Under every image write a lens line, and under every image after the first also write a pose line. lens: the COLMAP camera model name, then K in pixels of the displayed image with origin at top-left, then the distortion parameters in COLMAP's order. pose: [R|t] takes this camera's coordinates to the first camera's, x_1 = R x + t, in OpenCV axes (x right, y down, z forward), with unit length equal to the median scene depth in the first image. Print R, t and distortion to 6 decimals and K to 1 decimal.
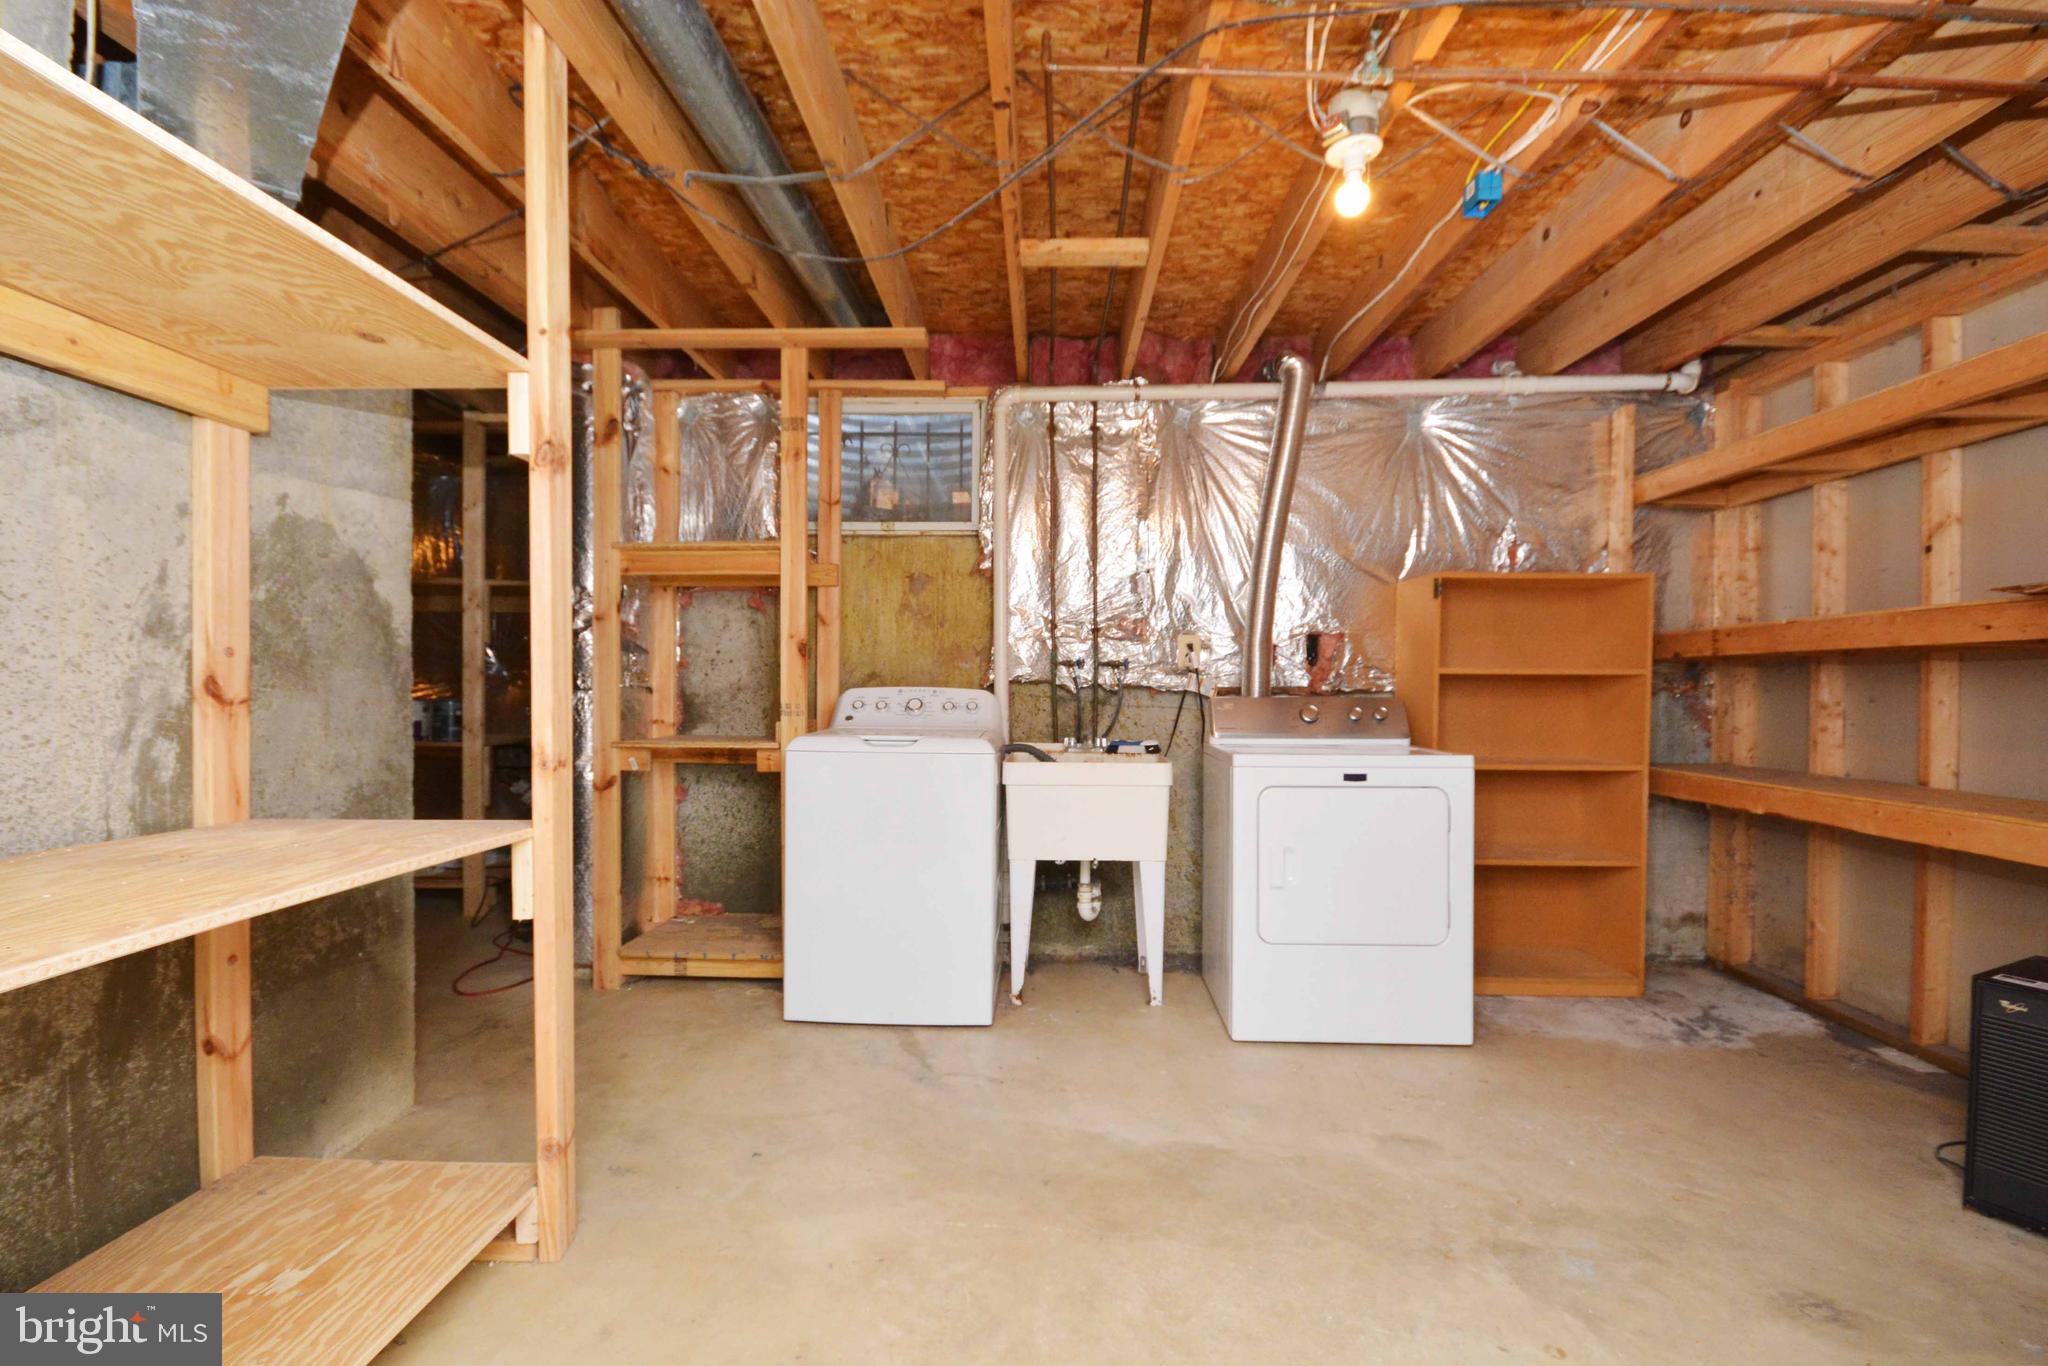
lens RADIAL K [[900.1, 0, 1036.3], [0, 900.1, 695.6], [0, 0, 1]] dist [0.000699, -0.010962]
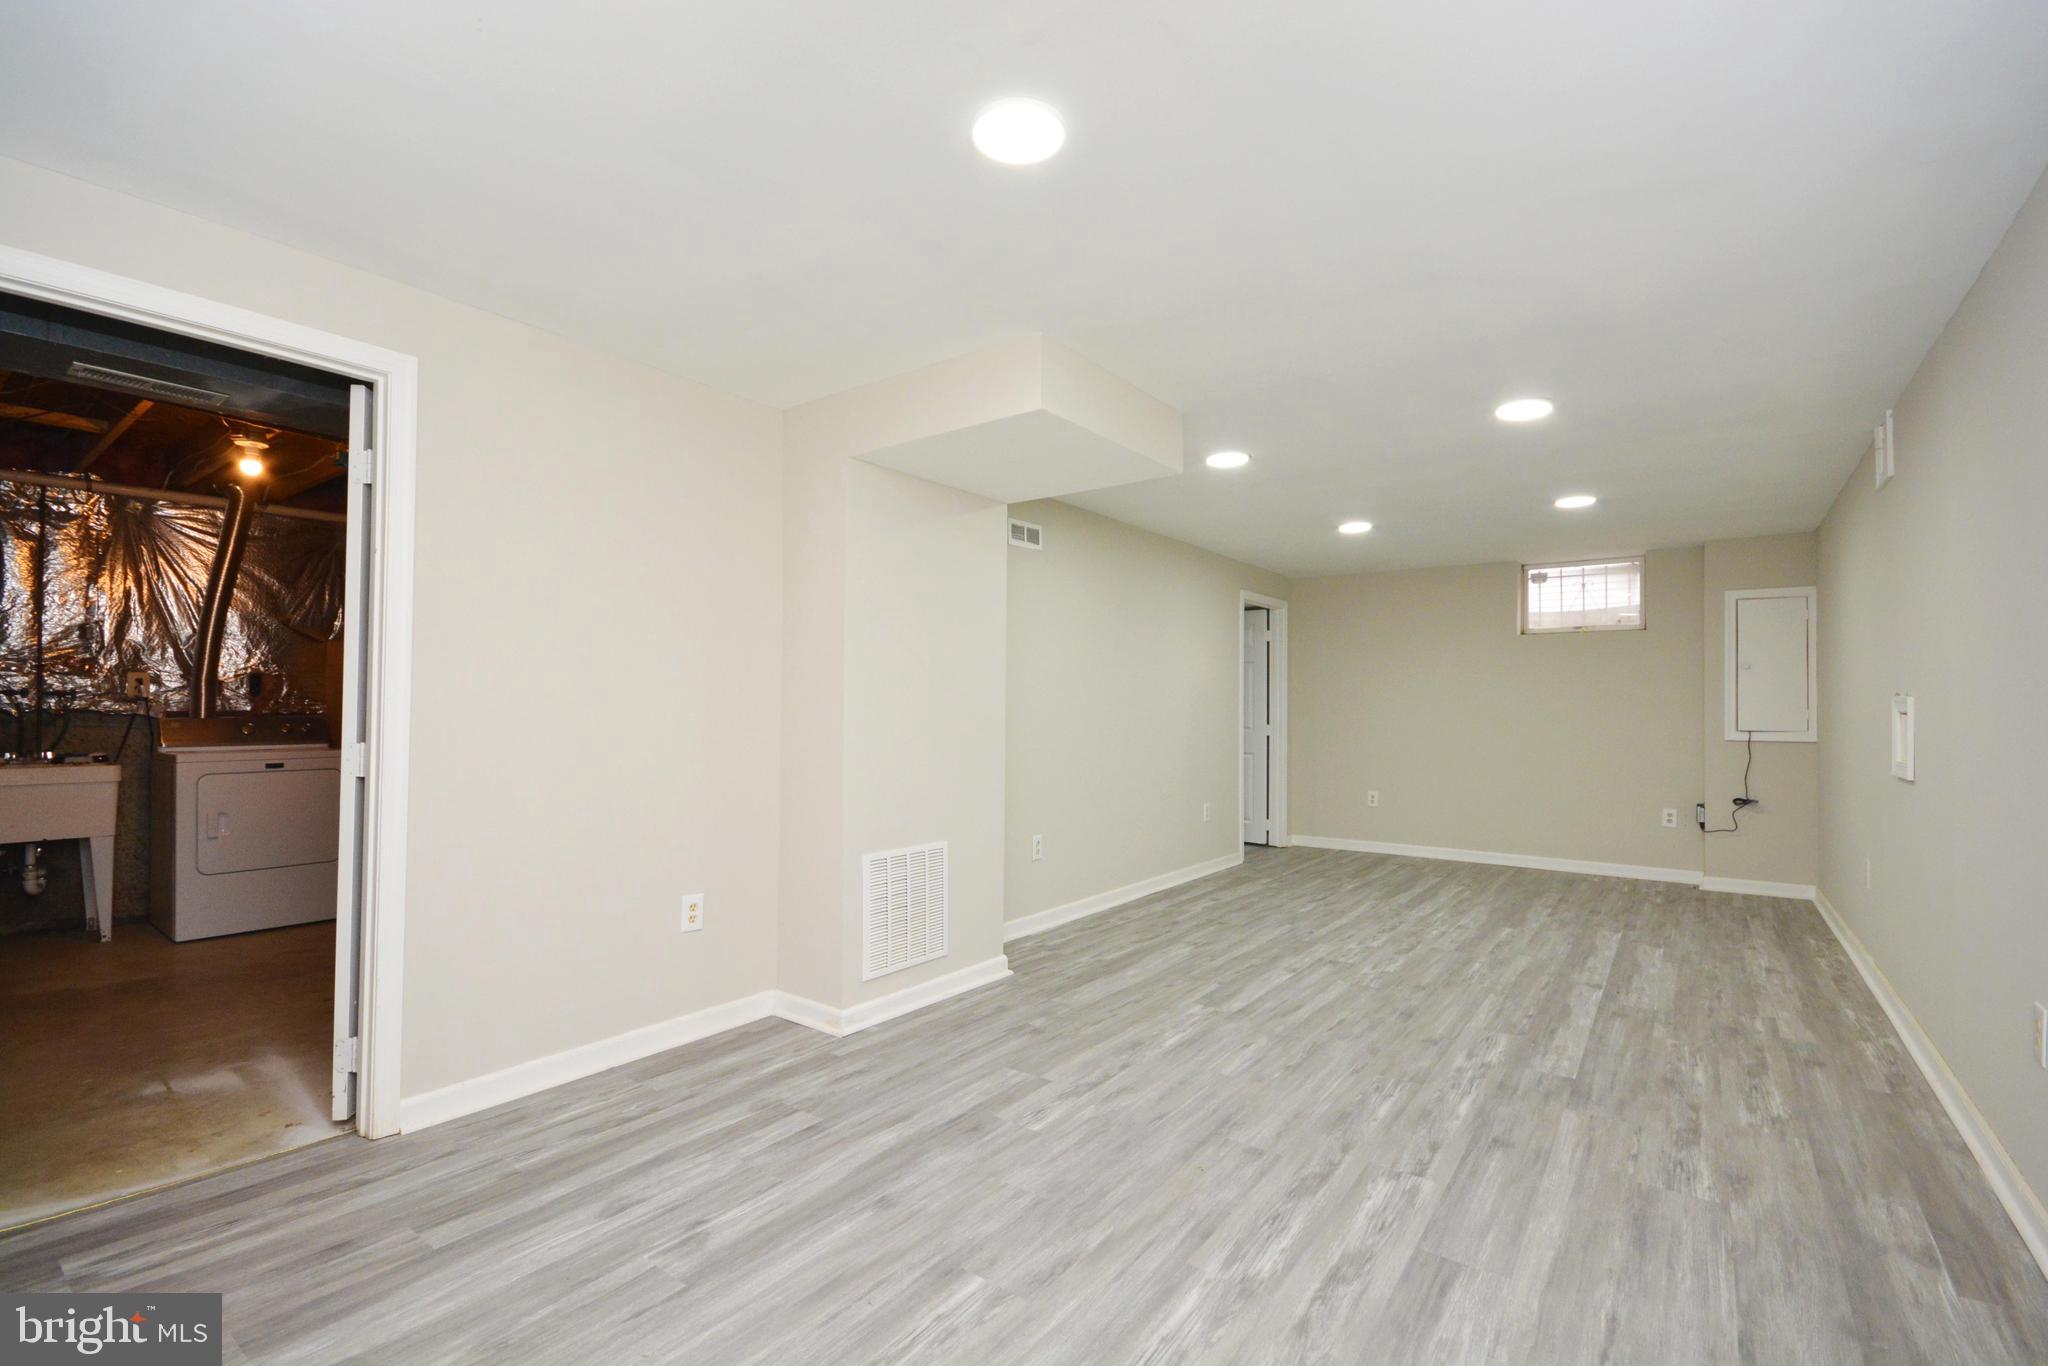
lens RADIAL K [[900.1, 0, 1036.3], [0, 900.1, 695.6], [0, 0, 1]] dist [0.000699, -0.010962]
pose [[0.573656, 0.012635, 0.818999, -0.146891], [0.010662, 0.999681, -0.022890, 0.011441], [-0.819027, 0.021863, 0.573339, -0.841790]]
